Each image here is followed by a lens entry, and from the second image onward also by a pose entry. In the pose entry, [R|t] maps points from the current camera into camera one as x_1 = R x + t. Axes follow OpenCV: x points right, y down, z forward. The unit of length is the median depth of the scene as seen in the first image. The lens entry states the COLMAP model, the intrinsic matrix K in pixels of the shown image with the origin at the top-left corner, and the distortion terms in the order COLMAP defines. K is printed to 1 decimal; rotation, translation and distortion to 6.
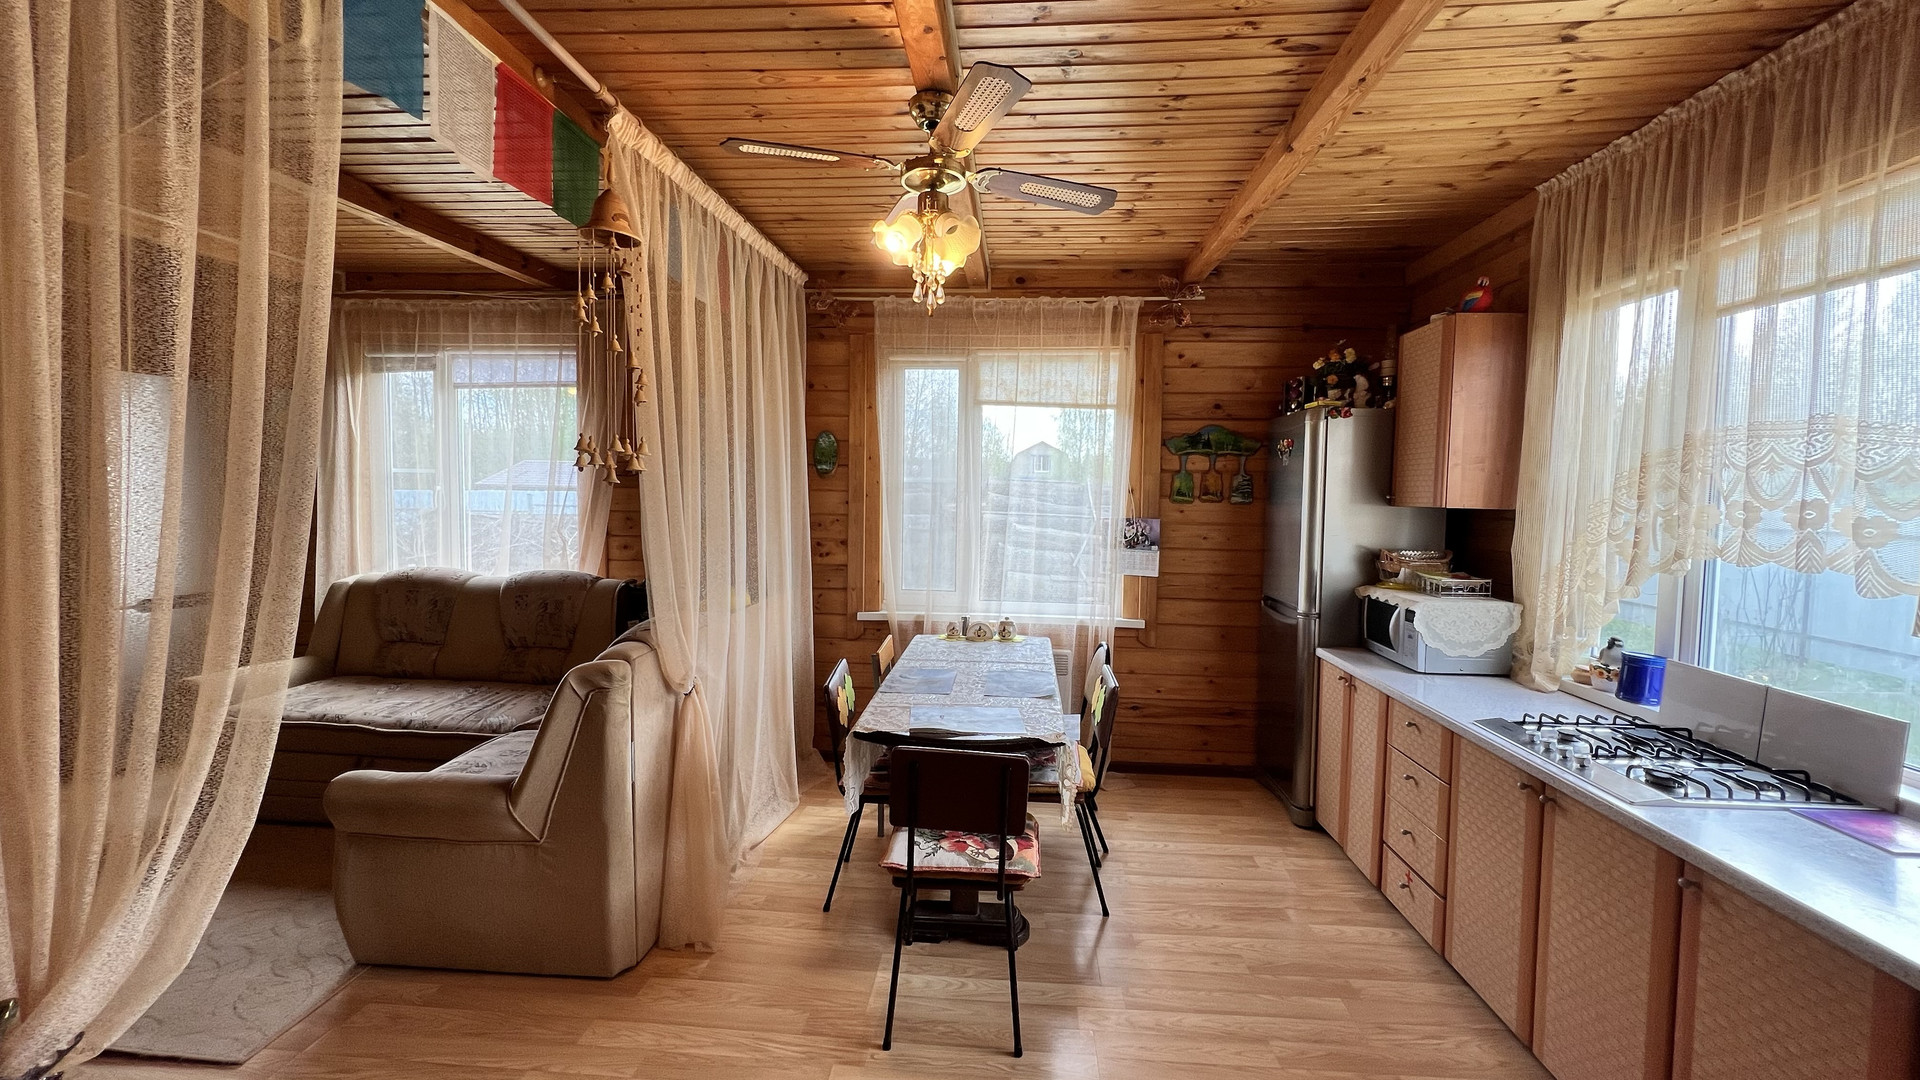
lens RADIAL K [[767.7, 0, 962.0], [0, 767.7, 533.1], [0, 0, 1]] dist [-0.001373, 0.000766]
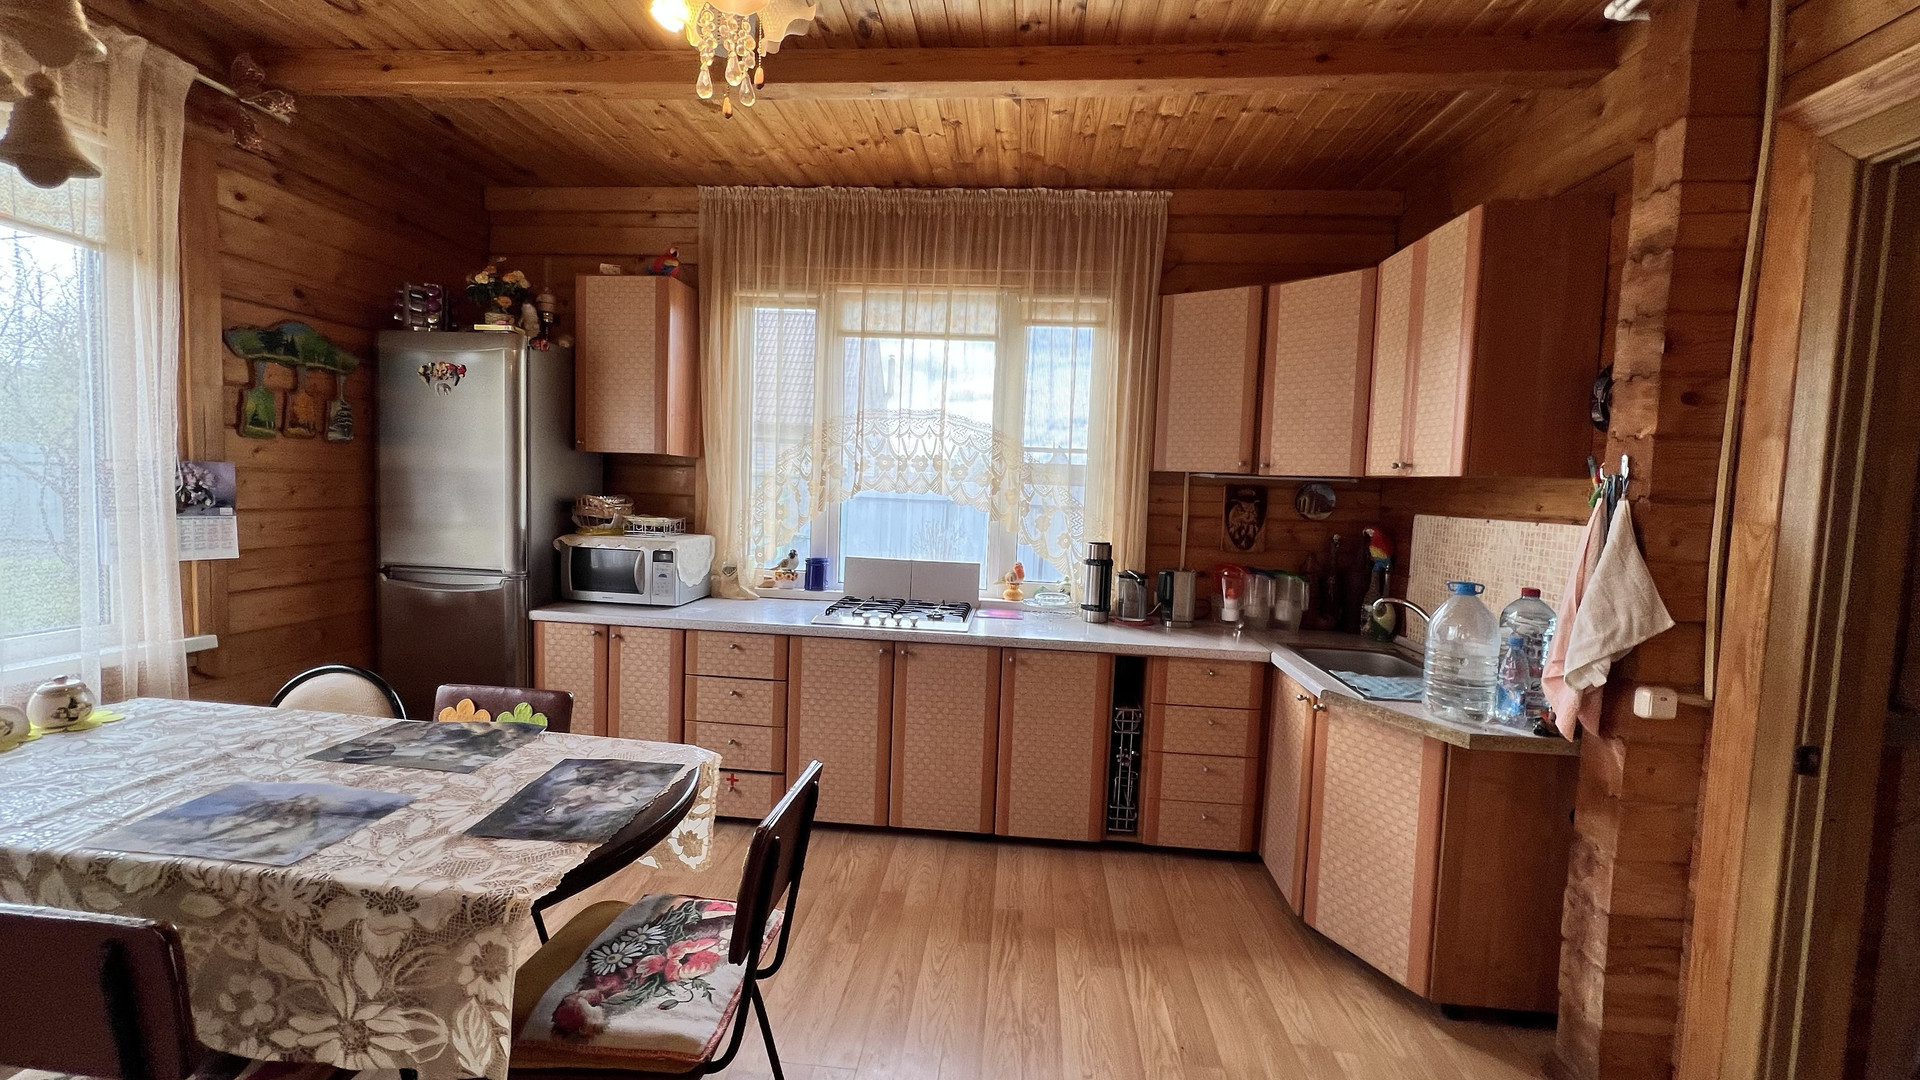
lens RADIAL K [[767.7, 0, 962.0], [0, 767.7, 533.1], [0, 0, 1]] dist [-0.001373, 0.000766]
pose [[0.008614, -0.081033, 0.996674, -0.344389], [0.017346, 0.996573, 0.080875, -0.001785], [-0.999812, 0.016592, 0.009990, 0.421842]]
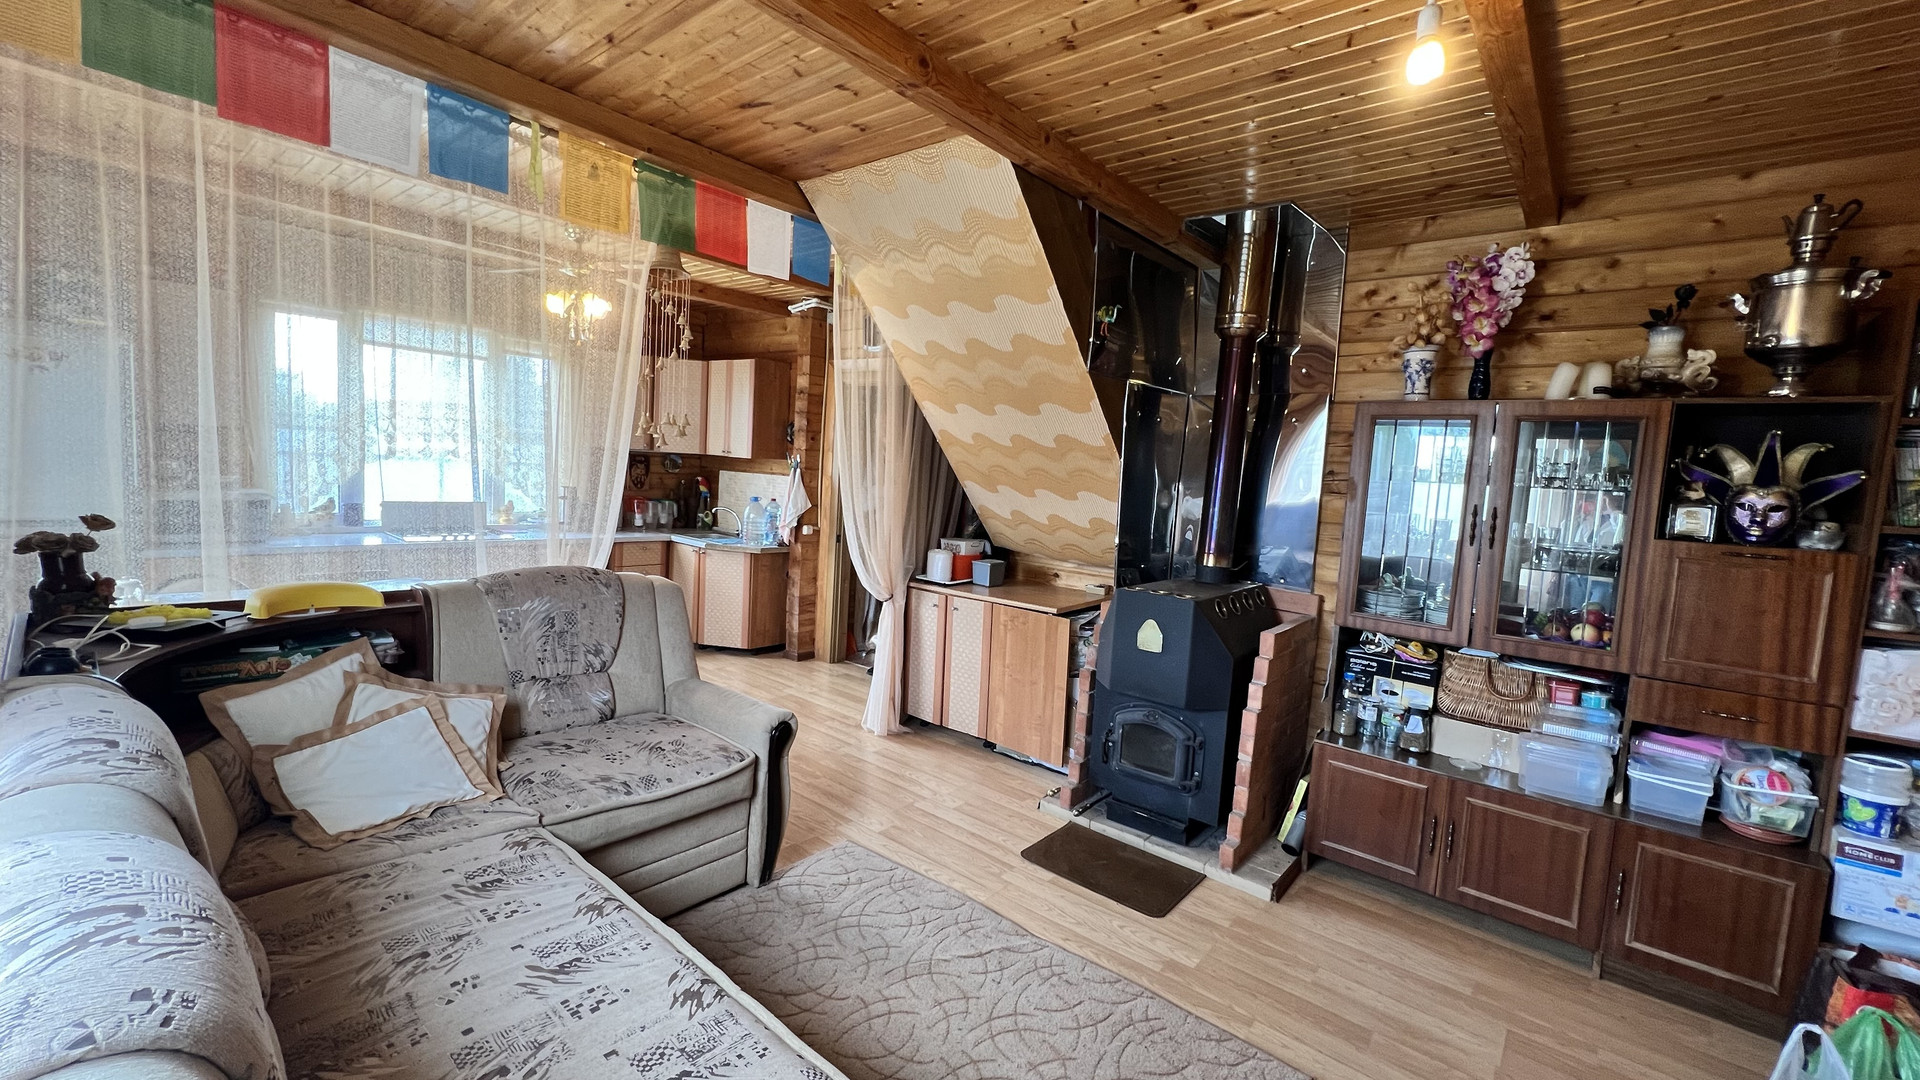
lens RADIAL K [[767.7, 0, 962.0], [0, 767.7, 533.1], [0, 0, 1]] dist [-0.001373, 0.000766]
pose [[-0.809215, -0.118315, 0.575477, -0.971153], [-0.044372, 0.989023, 0.140943, -0.073136], [-0.585835, 0.088518, -0.805582, 1.018180]]
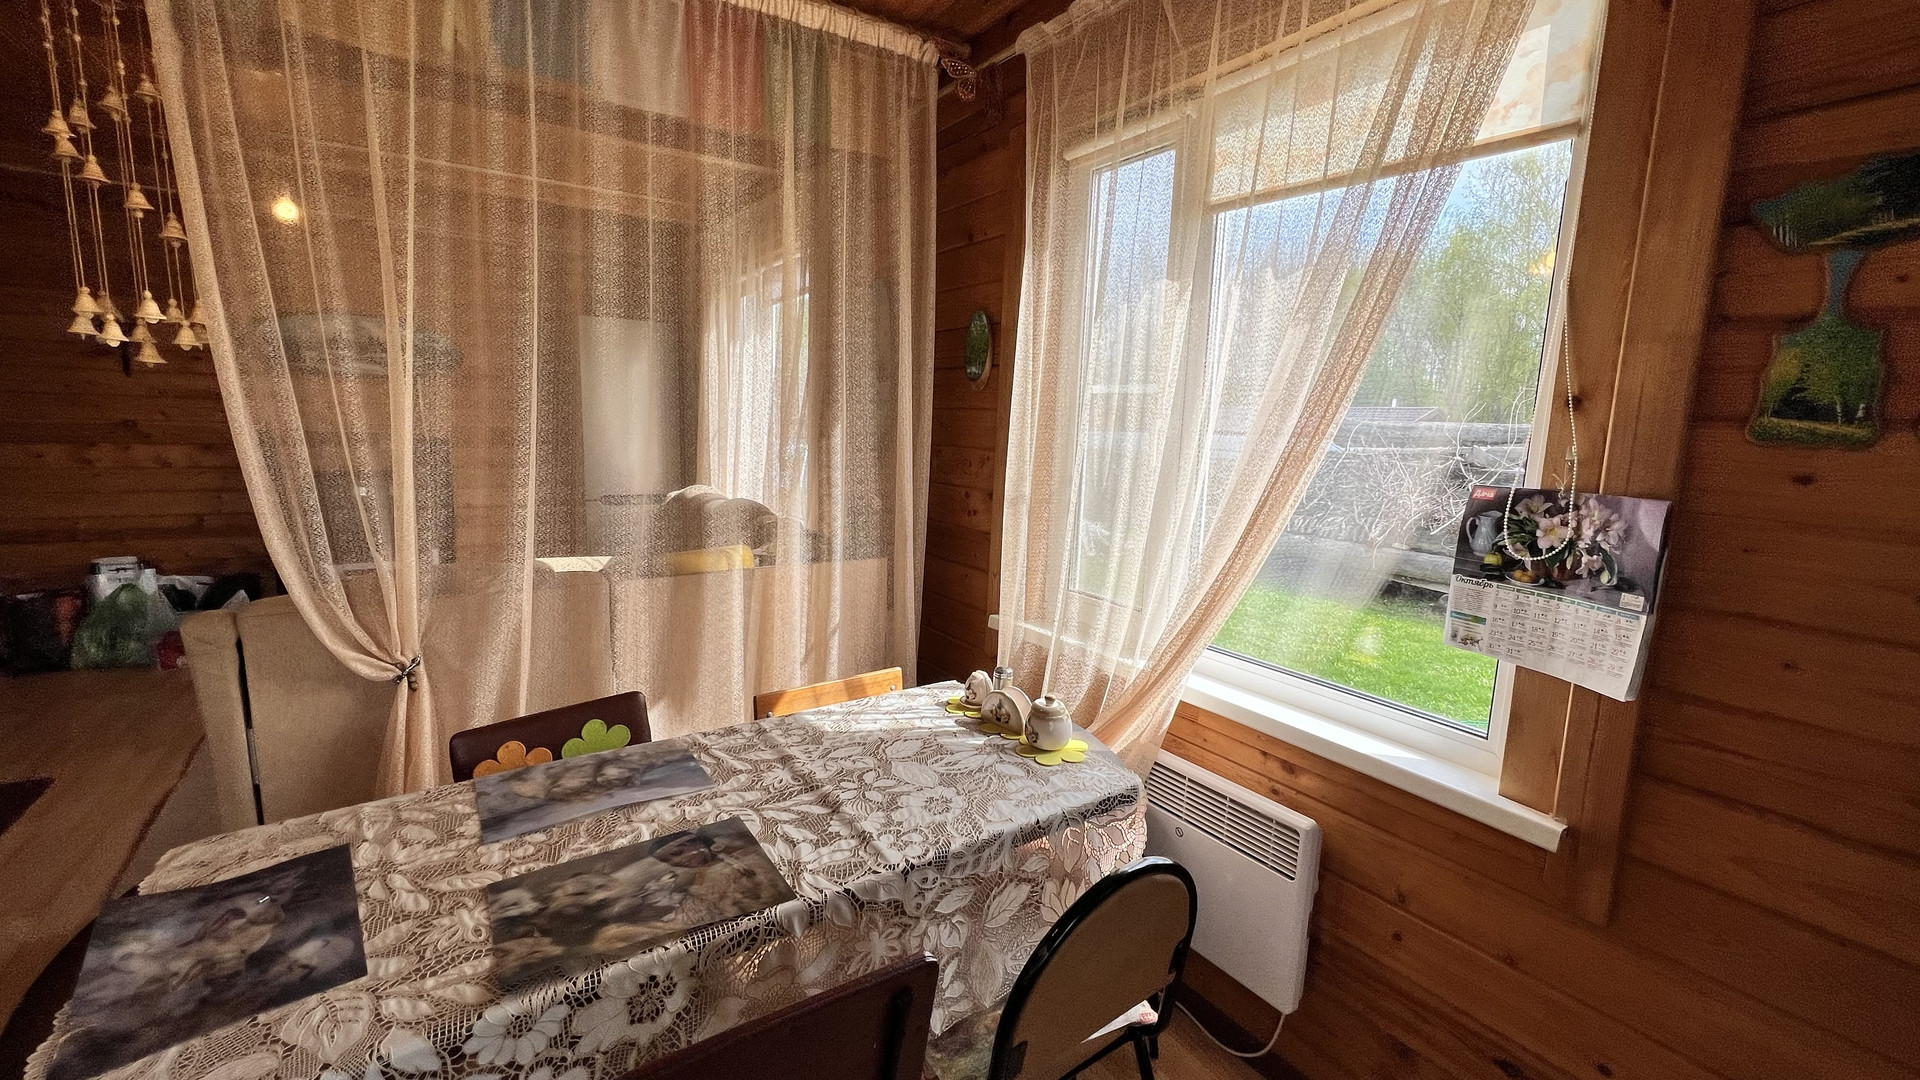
lens RADIAL K [[767.7, 0, 962.0], [0, 767.7, 533.1], [0, 0, 1]] dist [-0.001373, 0.000766]
pose [[0.625609, 0.119983, -0.770855, 0.313557], [-0.065357, 0.992689, 0.101470, -0.018432], [0.777394, -0.013100, 0.628877, 0.631675]]
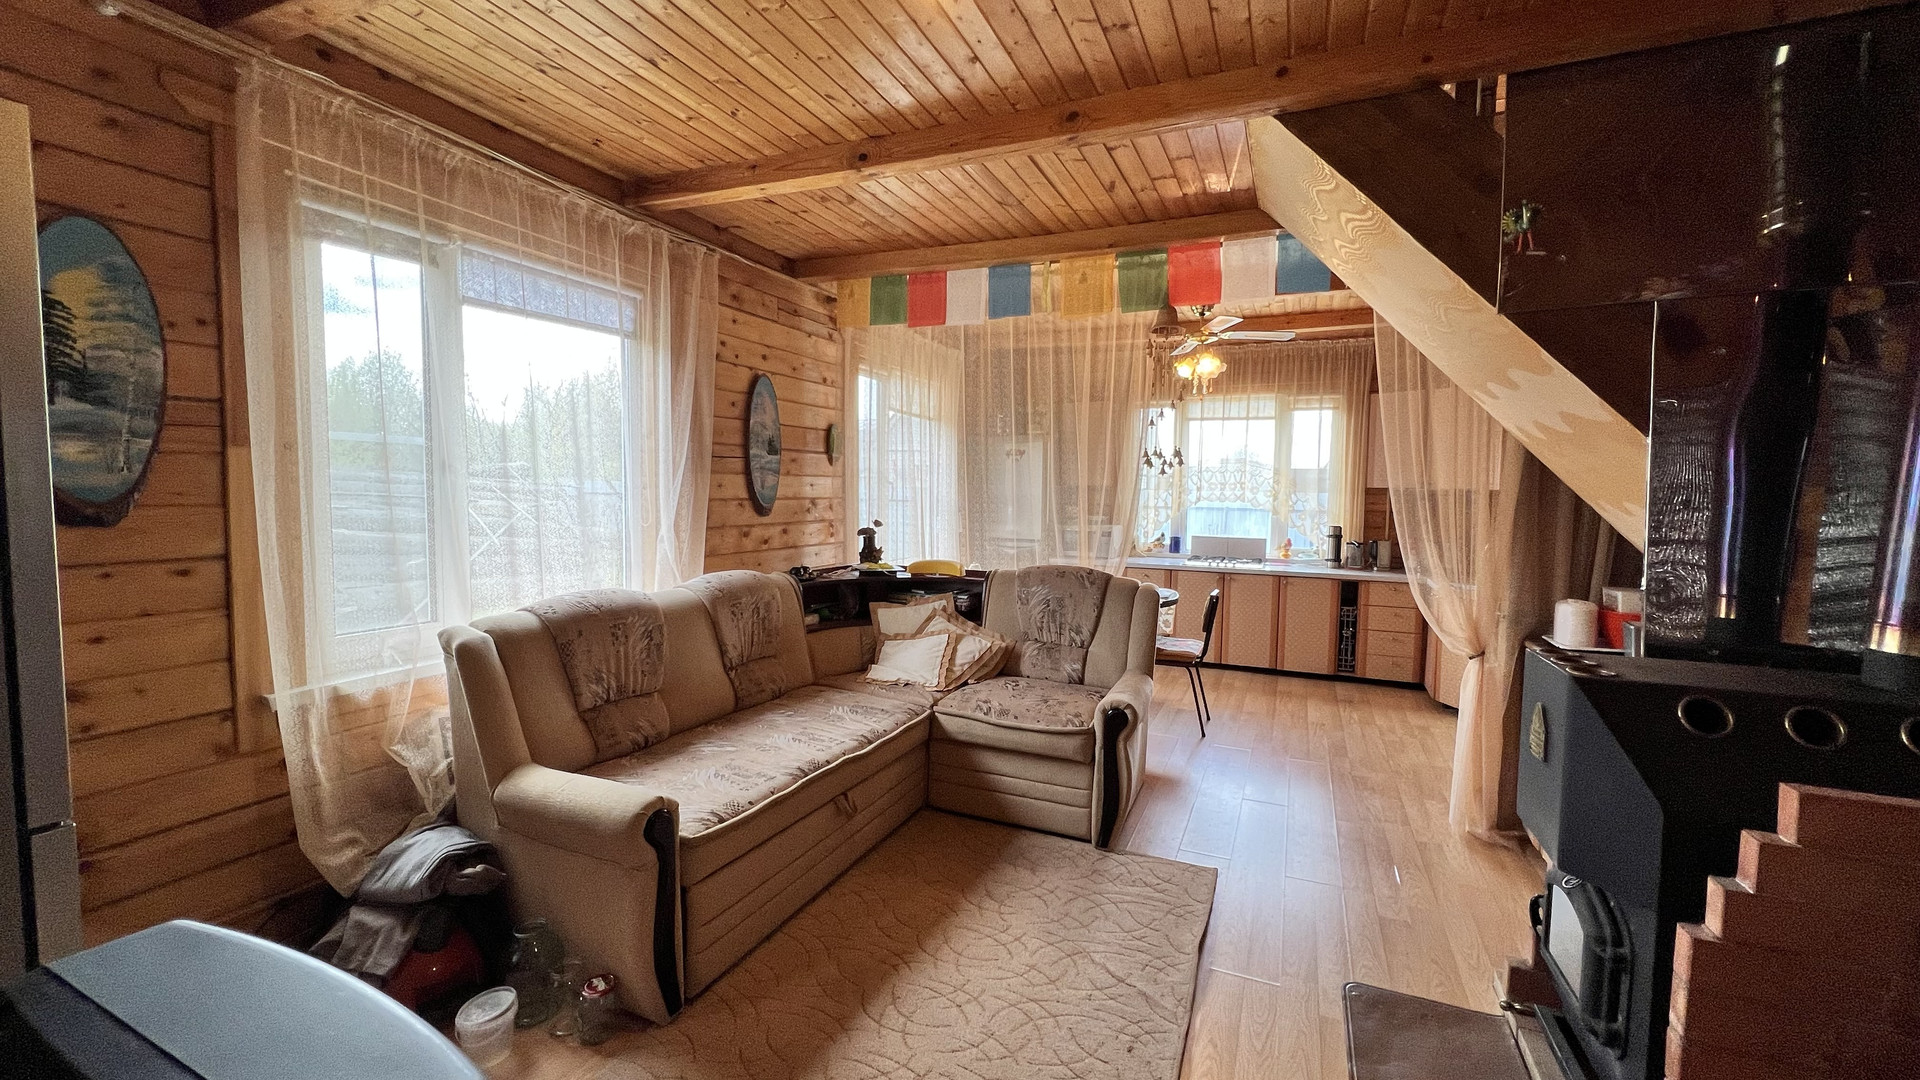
lens RADIAL K [[767.7, 0, 962.0], [0, 767.7, 533.1], [0, 0, 1]] dist [-0.001373, 0.000766]
pose [[0.329252, -0.069093, 0.941711, -1.222200], [0.043186, 0.997378, 0.058078, -0.030528], [-0.943254, 0.021546, 0.331372, 0.479820]]
